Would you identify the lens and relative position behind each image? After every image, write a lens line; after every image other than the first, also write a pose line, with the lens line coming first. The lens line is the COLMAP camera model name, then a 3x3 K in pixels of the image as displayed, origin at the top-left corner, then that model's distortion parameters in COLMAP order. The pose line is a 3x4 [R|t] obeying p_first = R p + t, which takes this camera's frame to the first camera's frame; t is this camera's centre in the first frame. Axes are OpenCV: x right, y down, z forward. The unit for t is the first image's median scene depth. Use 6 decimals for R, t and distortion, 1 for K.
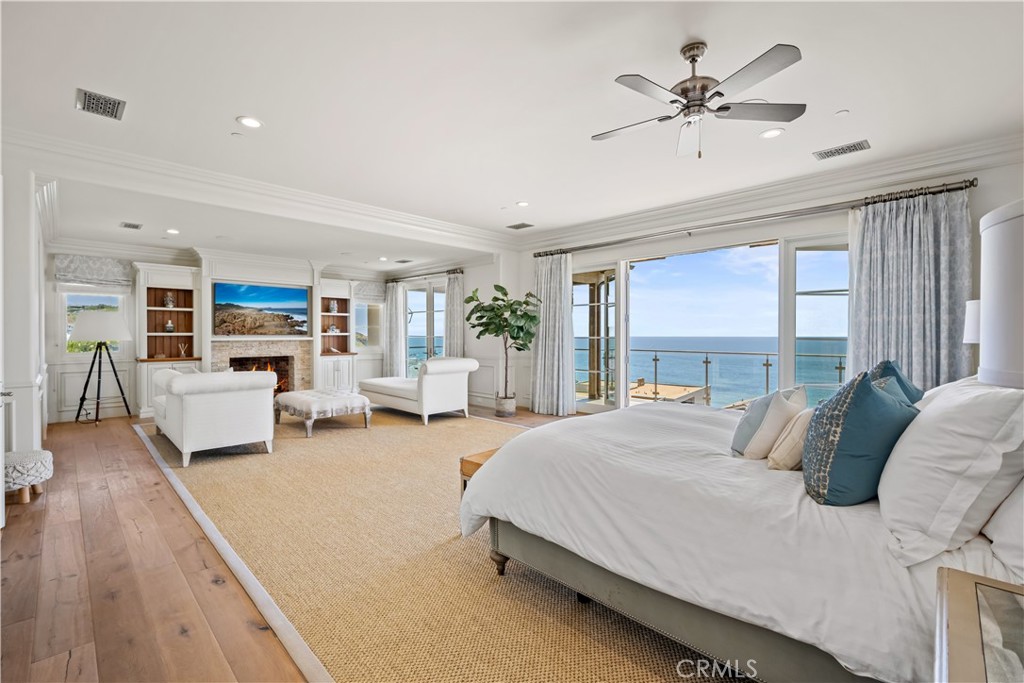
lens RADIAL K [[452.0, 0, 512.0], [0, 452.0, 341.5], [0, 0, 1]] dist [-0.001263, -0.000288]
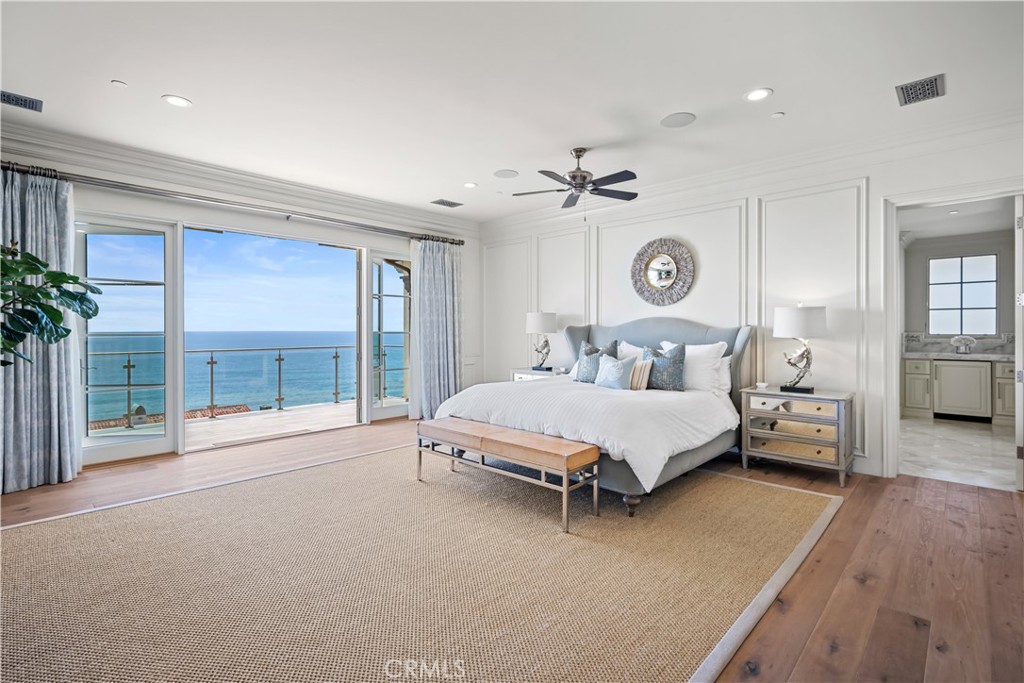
lens RADIAL K [[485.4, 0, 511.4], [0, 485.4, 335.7], [0, 0, 1]] dist [0.002790, 0.000103]
pose [[-0.030803, -0.014935, 0.999414, -0.747470], [0.017520, 0.999727, 0.015480, -0.012932], [-0.999372, 0.017986, -0.030533, 0.740860]]
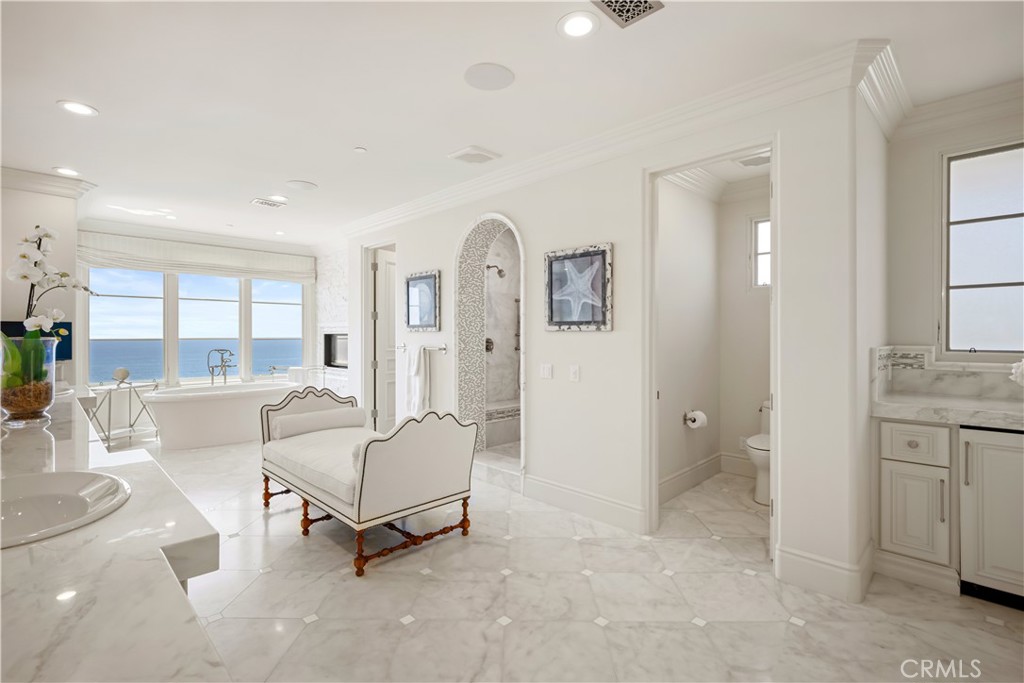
lens RADIAL K [[472.5, 0, 512.0], [0, 472.5, 341.5], [0, 0, 1]] dist [0.000997, 0.000019]
pose [[0.015558, -0.011736, 0.999810, -0.679961], [0.016385, 0.999800, 0.011481, -0.011735], [-0.999745, 0.016203, 0.015748, 0.678337]]
